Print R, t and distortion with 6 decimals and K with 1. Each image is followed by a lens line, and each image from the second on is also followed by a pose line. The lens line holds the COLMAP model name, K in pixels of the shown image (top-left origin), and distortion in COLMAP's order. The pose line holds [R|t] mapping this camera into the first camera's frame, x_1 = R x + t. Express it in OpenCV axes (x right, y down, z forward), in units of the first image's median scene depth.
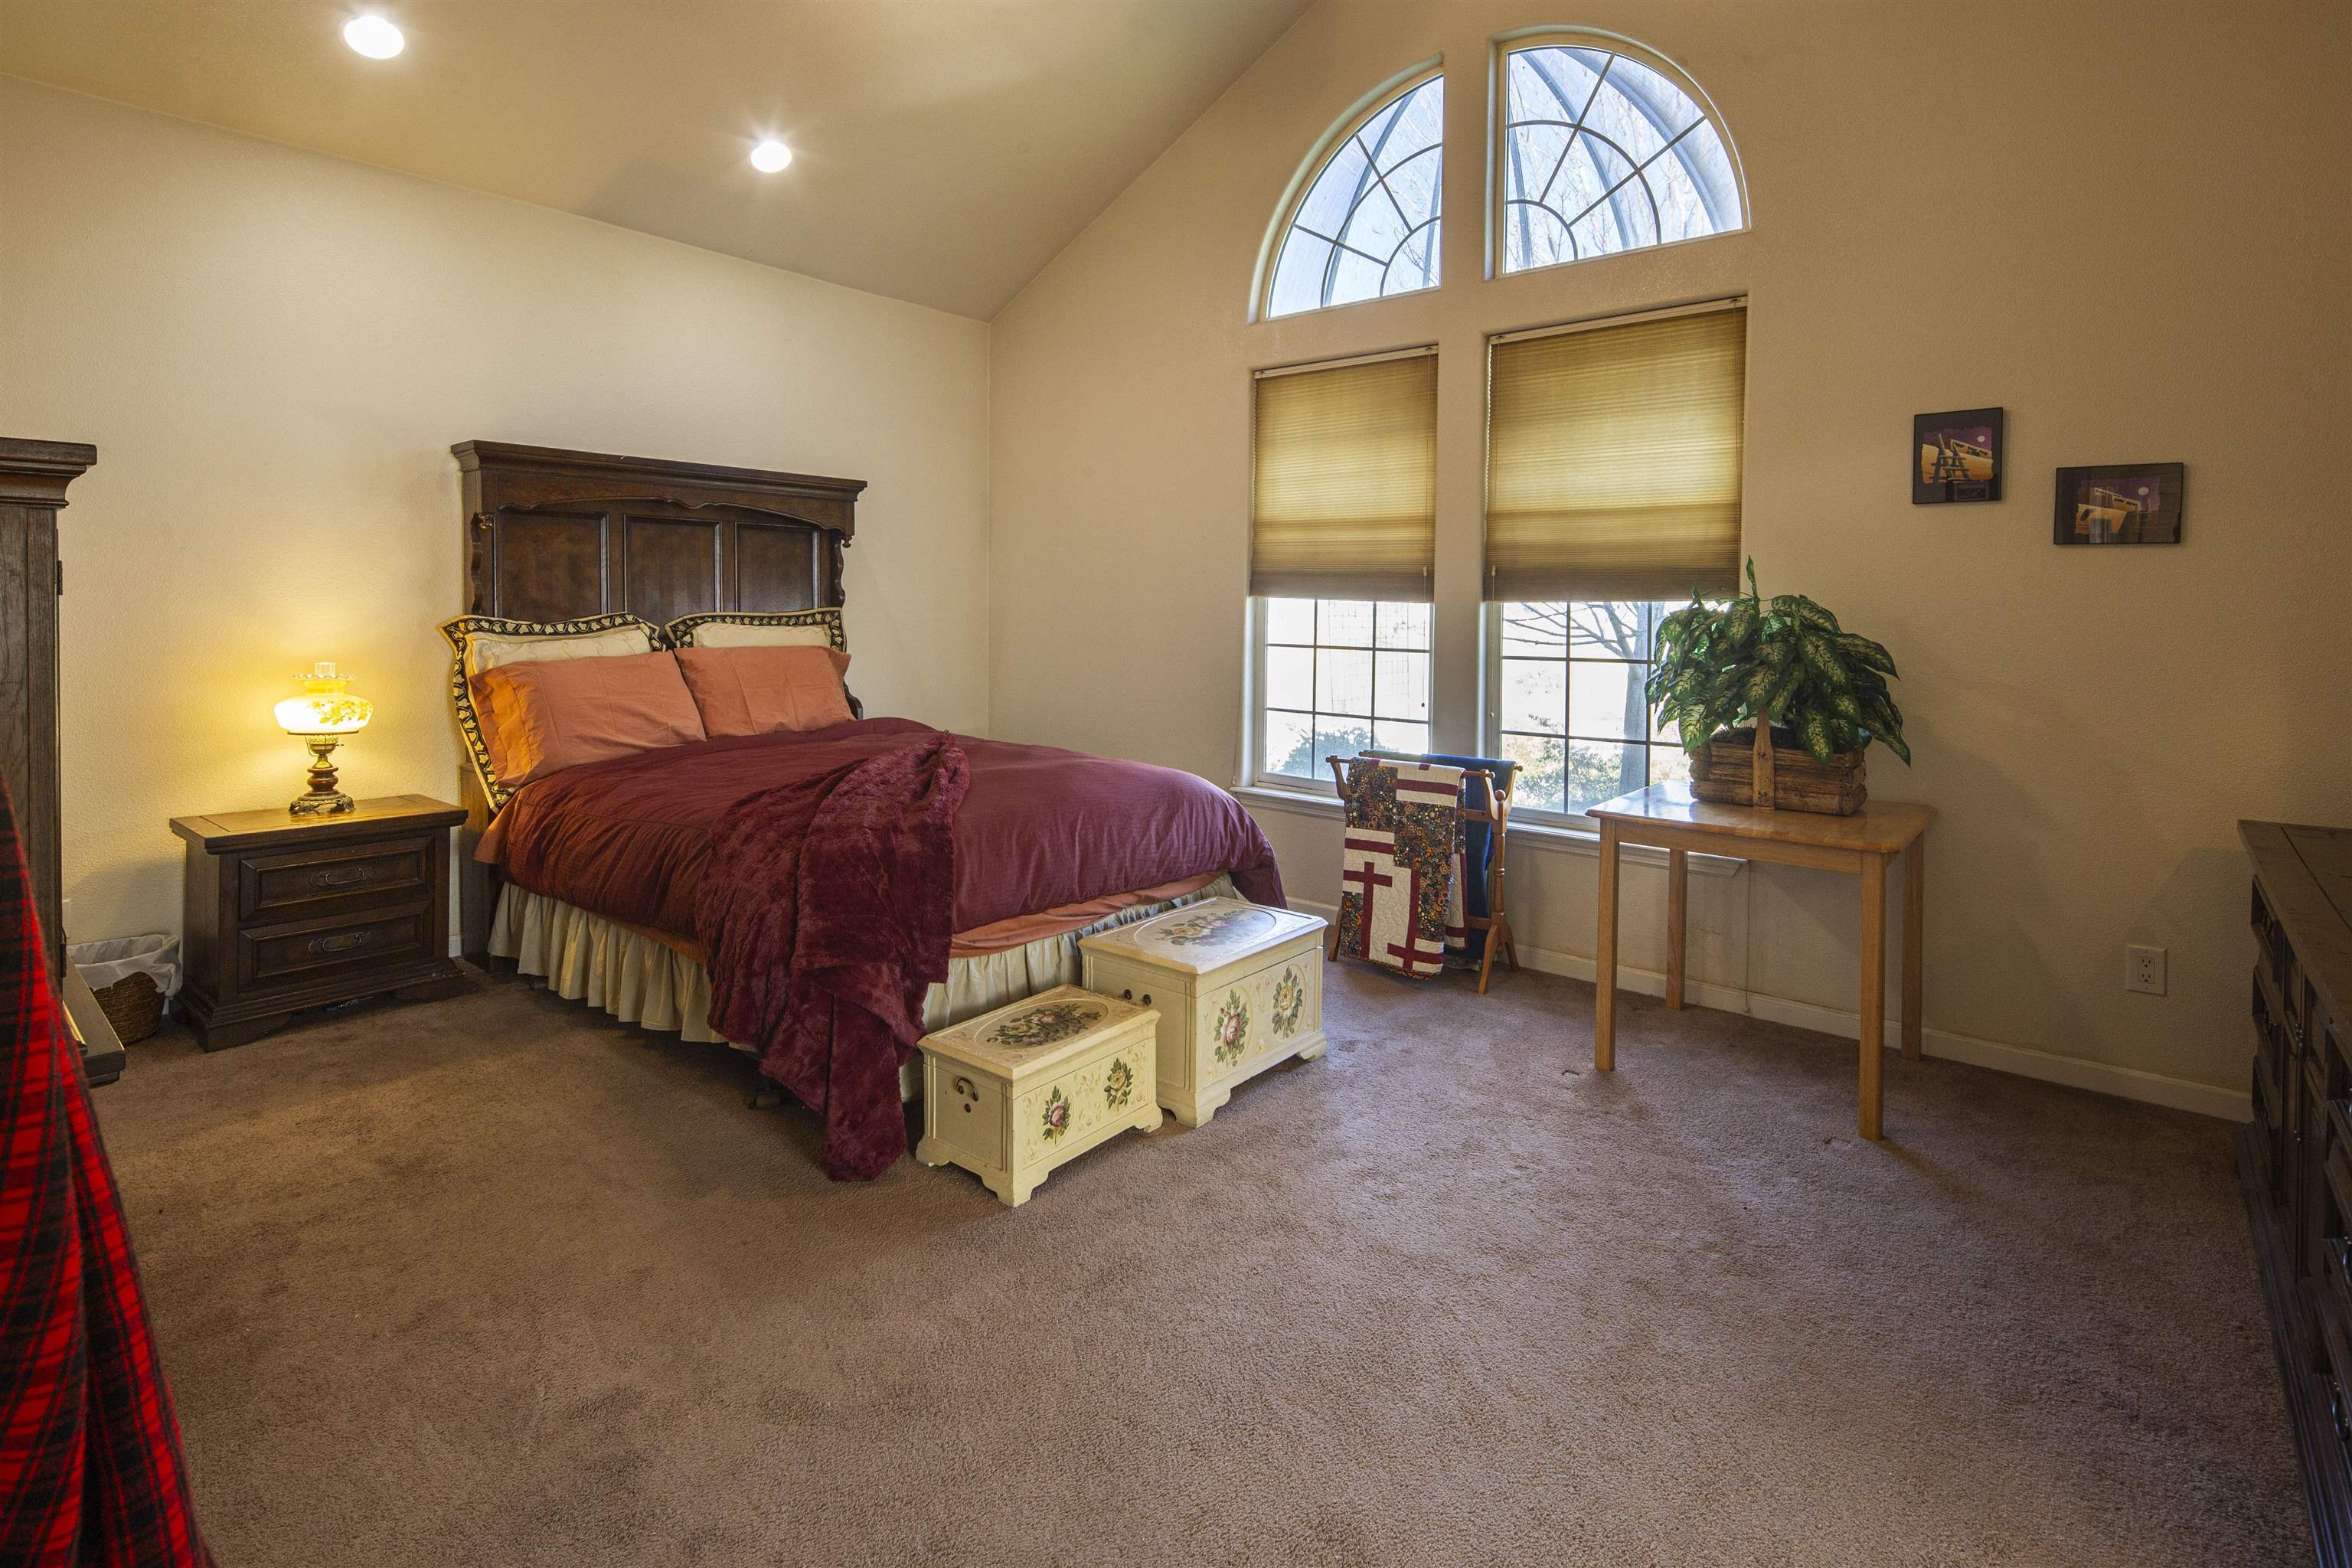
lens RADIAL K [[1117.7, 0, 1170.7], [0, 1117.7, 599.6], [0, 0, 1]] dist [-0.001116, -0.000250]
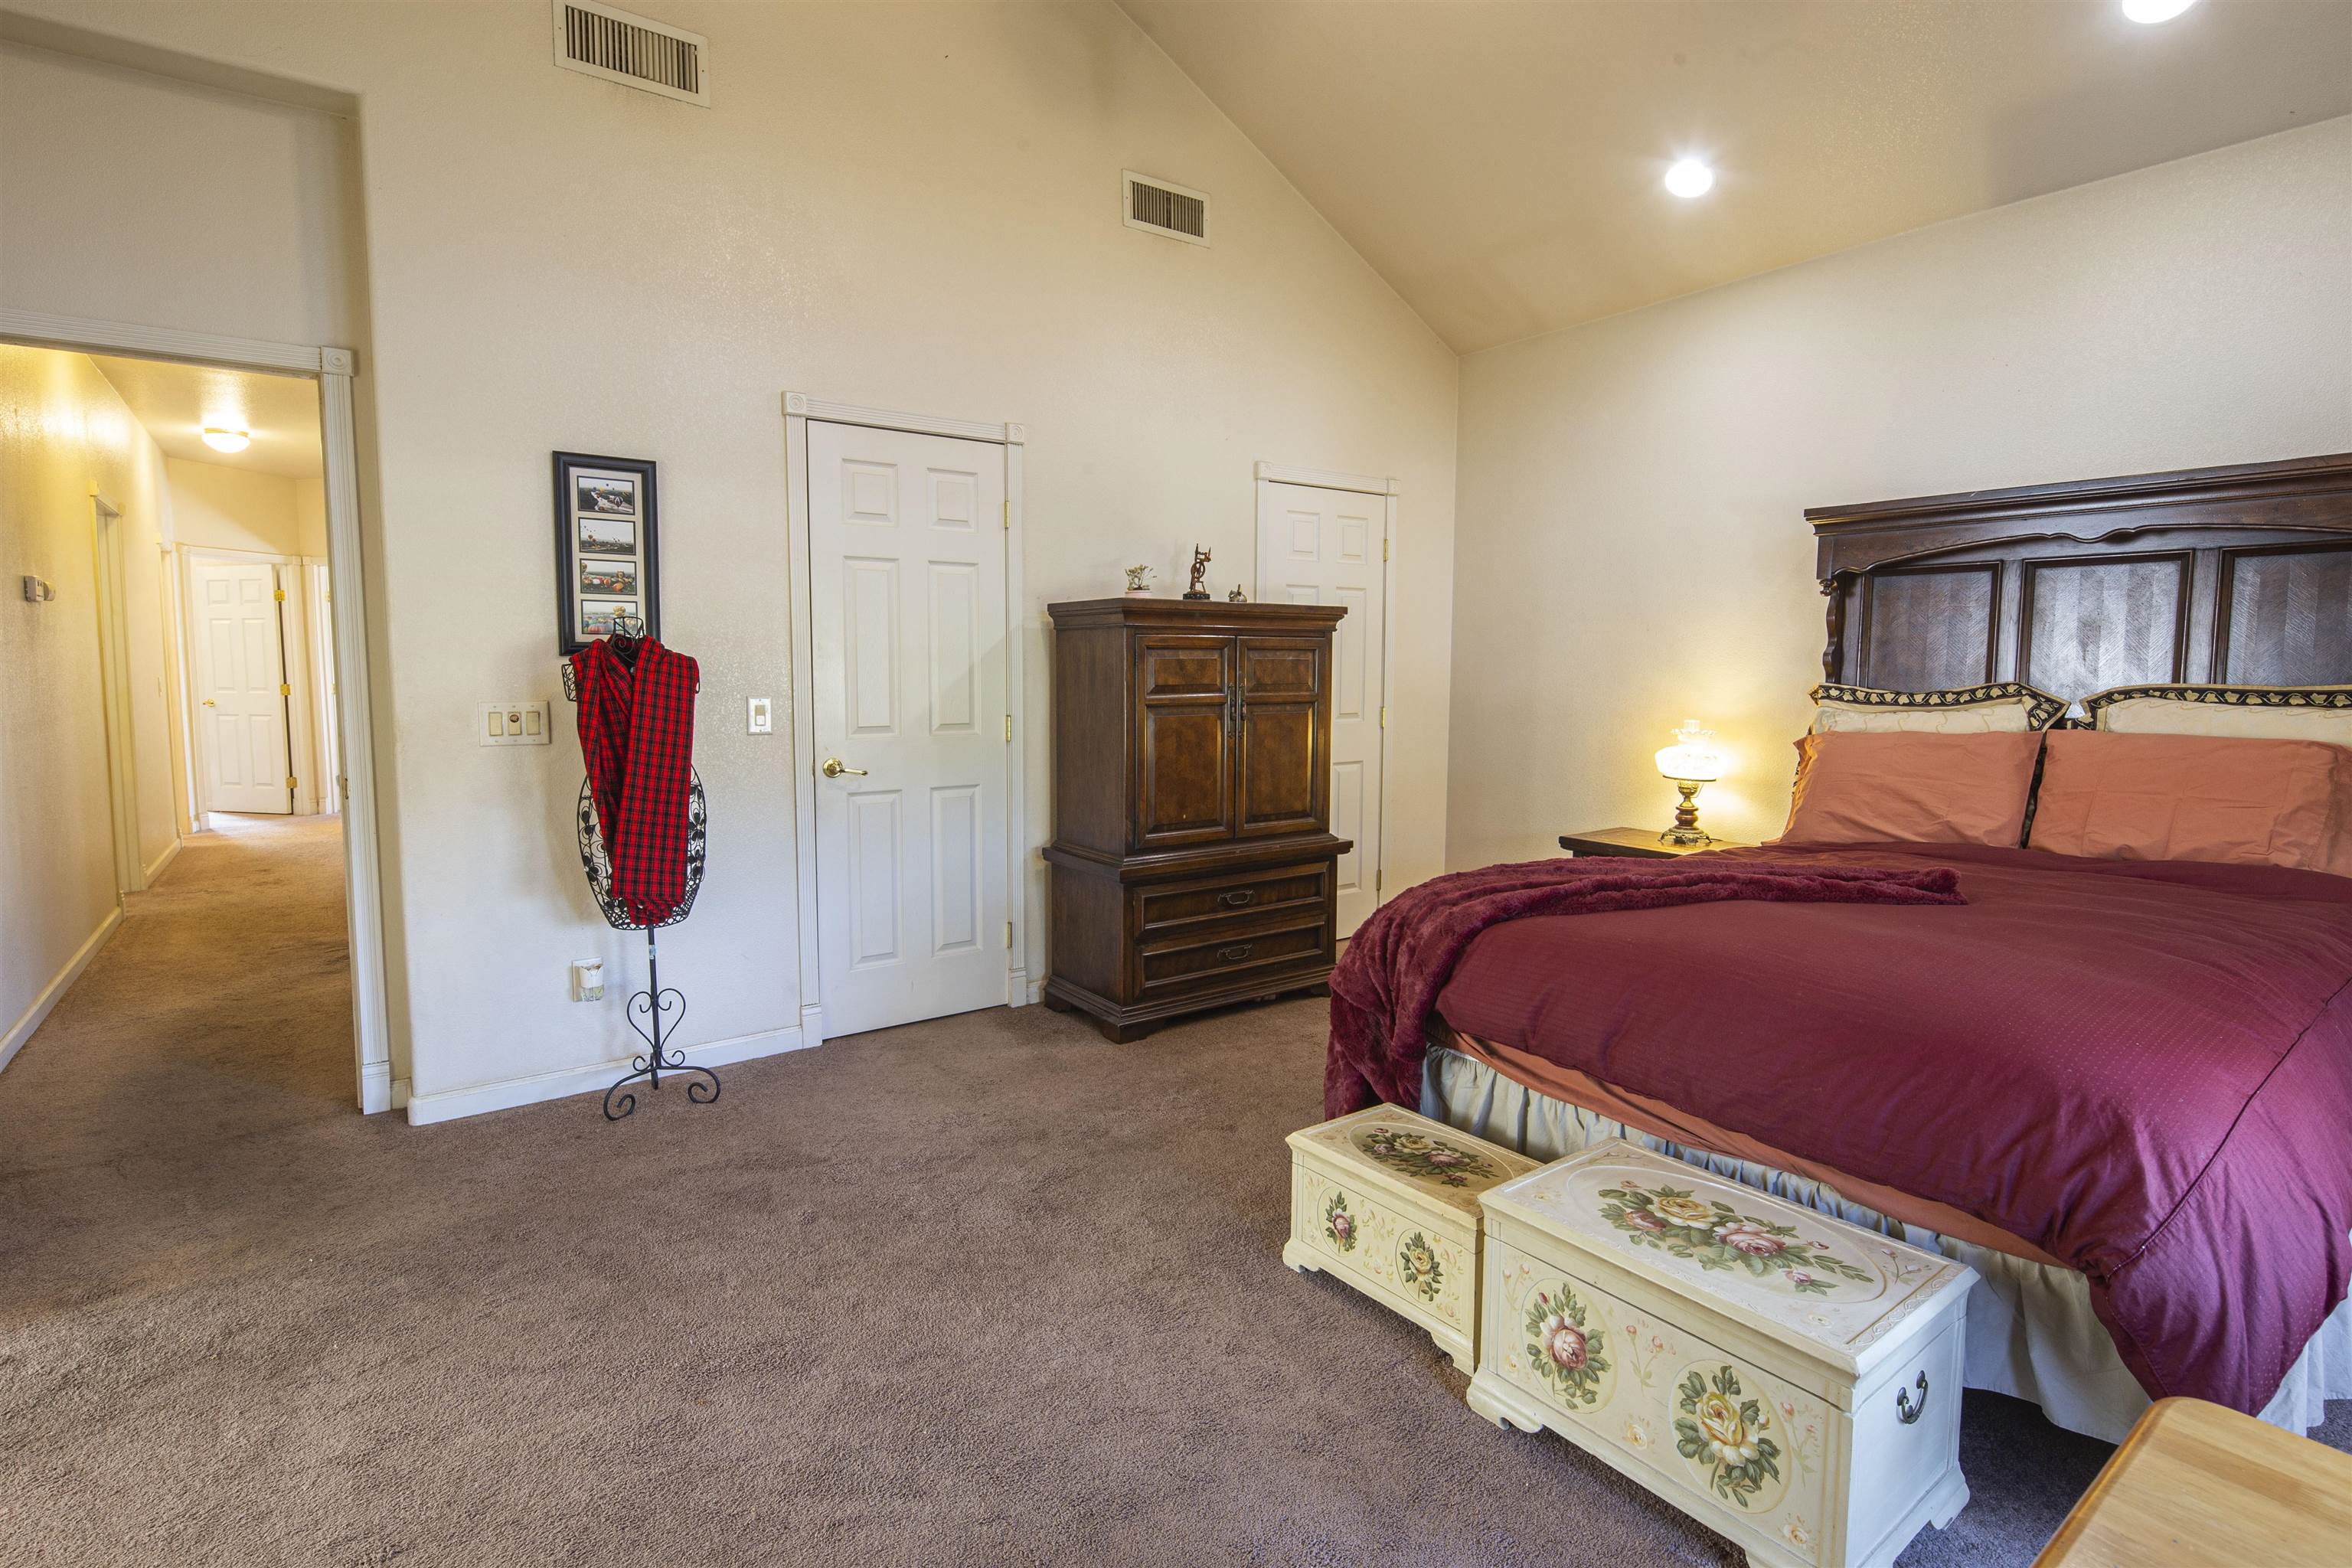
lens RADIAL K [[1152.5, 0, 1172.5], [0, 1152.5, 709.1], [0, 0, 1]] dist [-0.000167, -0.000380]
pose [[-0.235085, 0.029316, -0.971533, 0.501448], [0.002586, 0.999560, 0.029536, 0.005209], [0.971971, 0.004431, -0.235058, 0.647471]]
